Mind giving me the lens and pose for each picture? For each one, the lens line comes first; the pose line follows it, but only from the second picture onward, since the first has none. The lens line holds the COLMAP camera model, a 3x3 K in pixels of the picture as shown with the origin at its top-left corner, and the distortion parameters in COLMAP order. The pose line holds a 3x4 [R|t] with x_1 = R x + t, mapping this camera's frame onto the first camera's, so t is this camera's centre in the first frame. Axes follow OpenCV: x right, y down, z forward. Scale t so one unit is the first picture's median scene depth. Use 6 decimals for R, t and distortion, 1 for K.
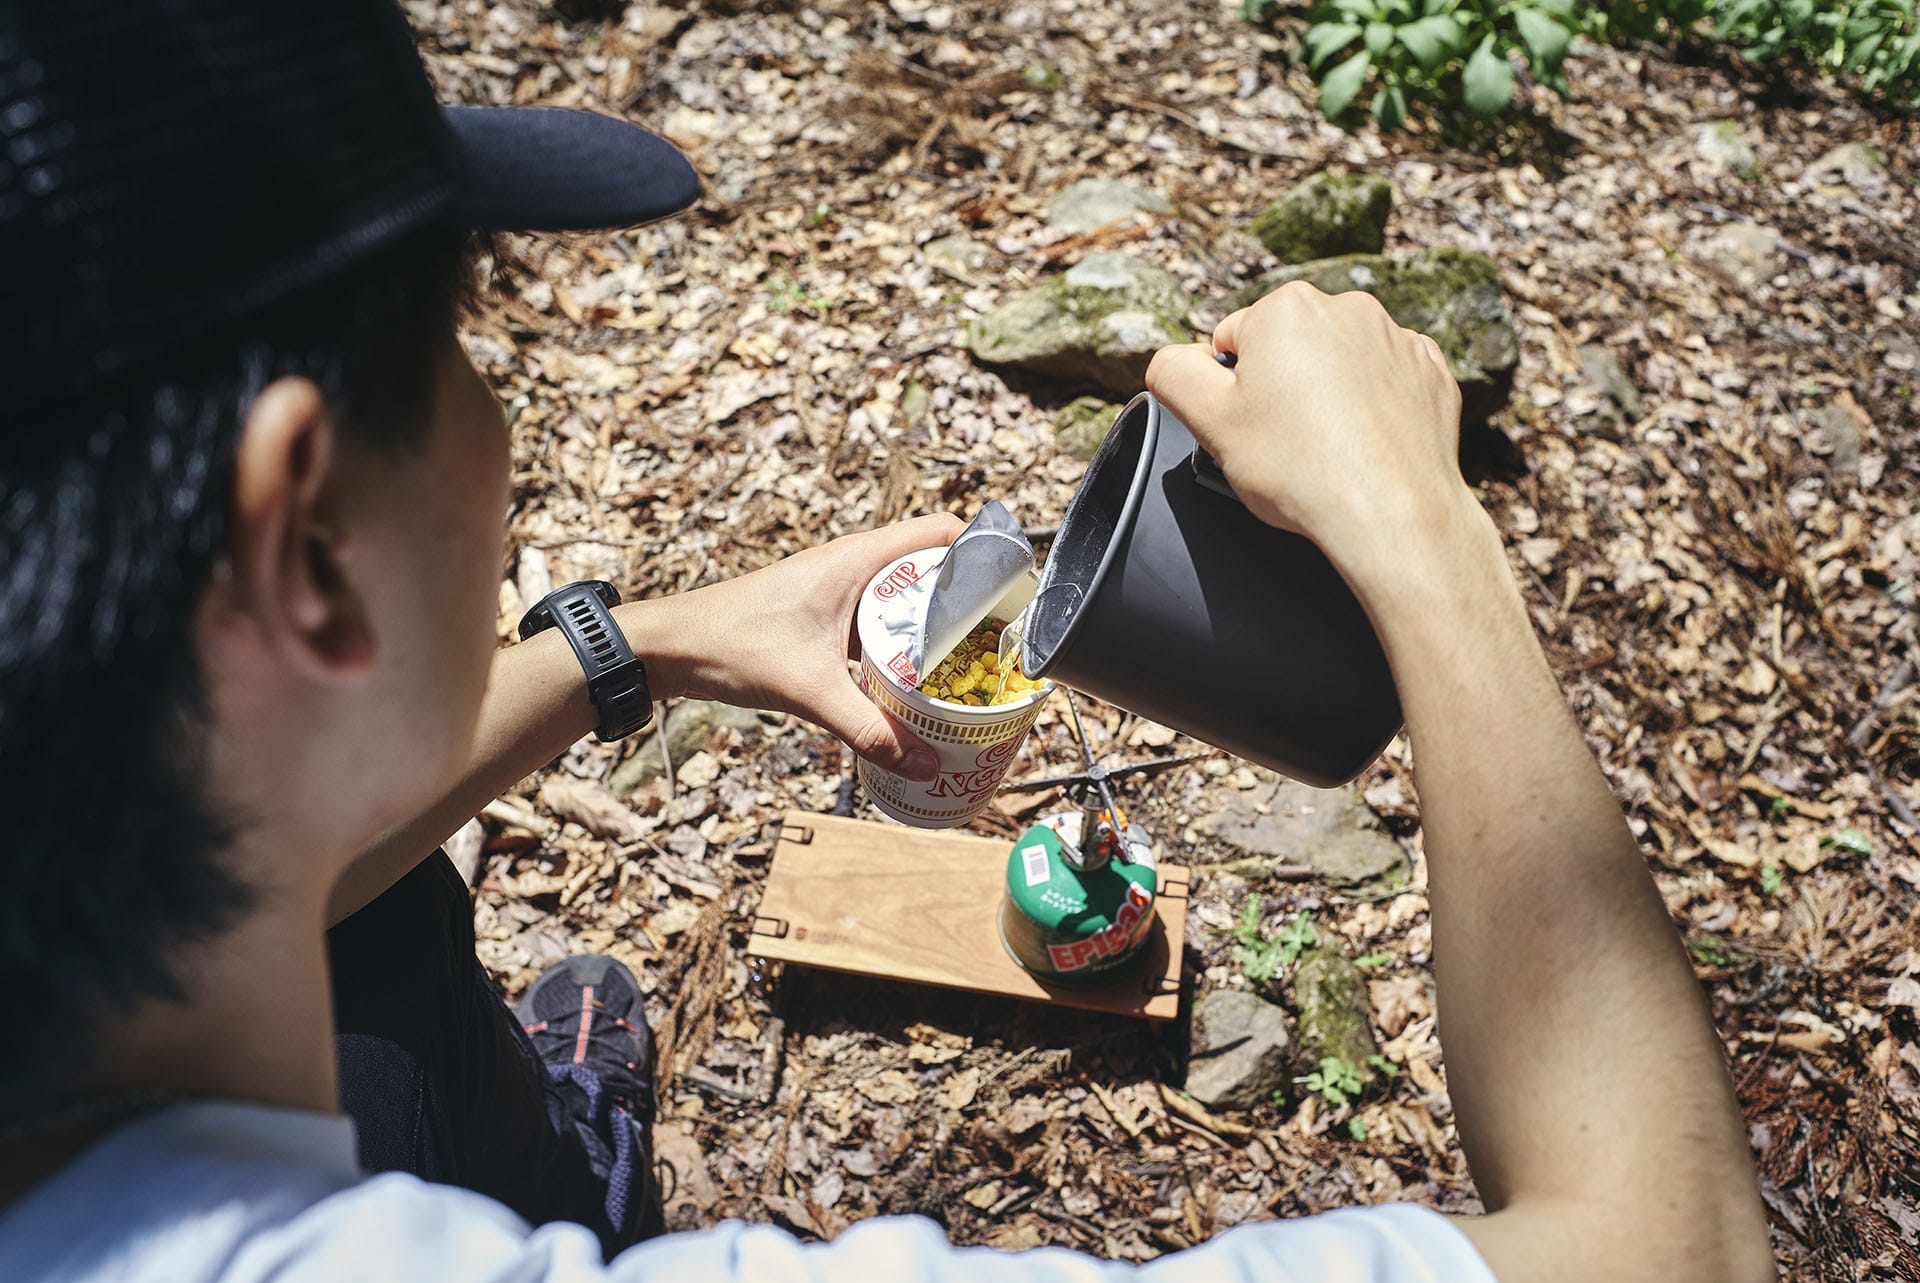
lens RADIAL K [[1847.1, 0, 960.0], [0, 1847.1, 641.5], [0, 0, 1]] dist [-0.049569, 0.008118]
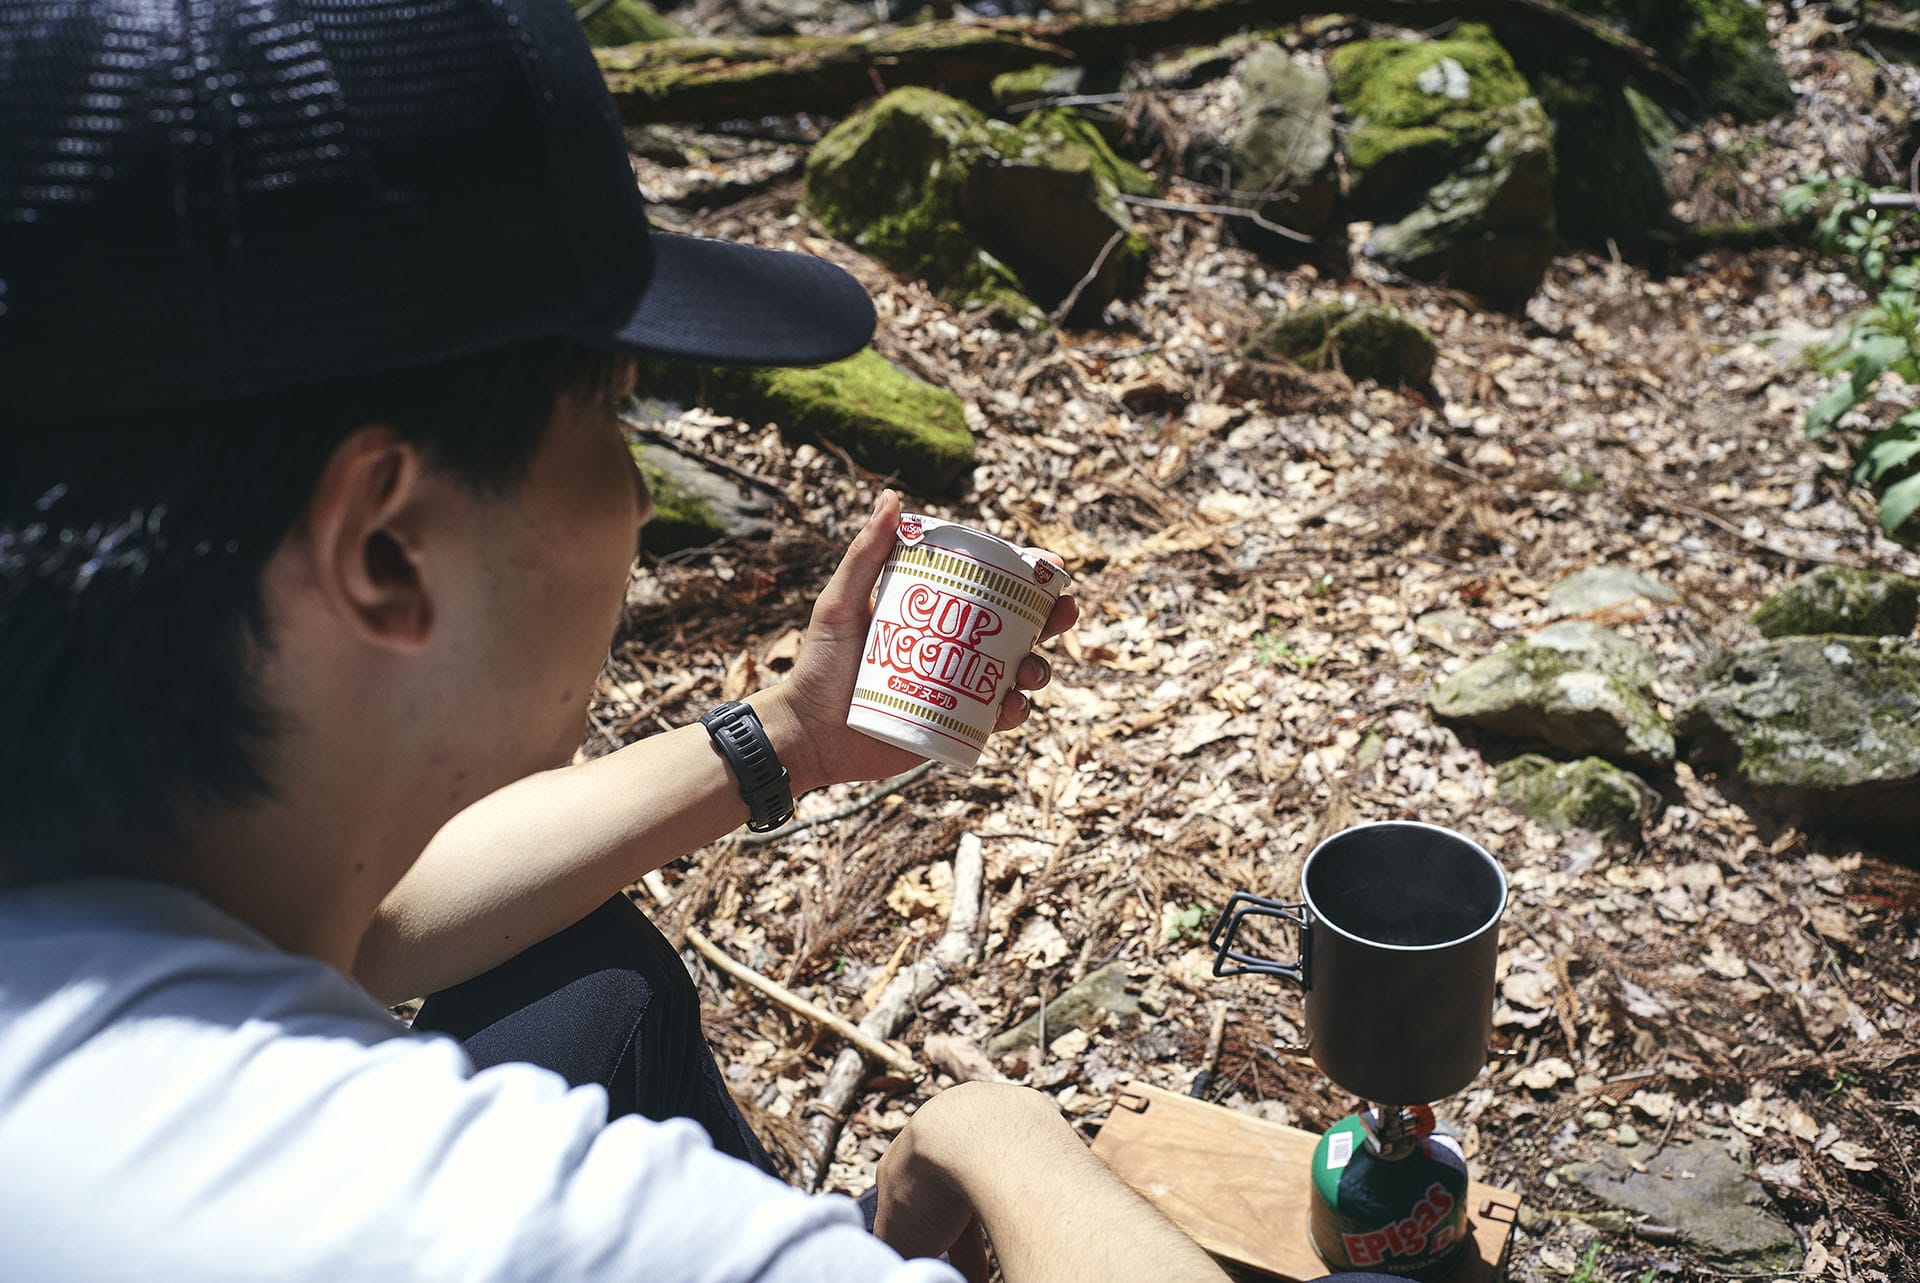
lens RADIAL K [[1847.1, 0, 960.0], [0, 1847.1, 641.5], [0, 0, 1]] dist [-0.049569, 0.008118]
pose [[0.939935, 0.067462, -0.334620, 0.094183], [-0.143198, 0.967777, -0.207128, 0.052651], [0.309865, 0.242604, 0.919308, -0.022627]]
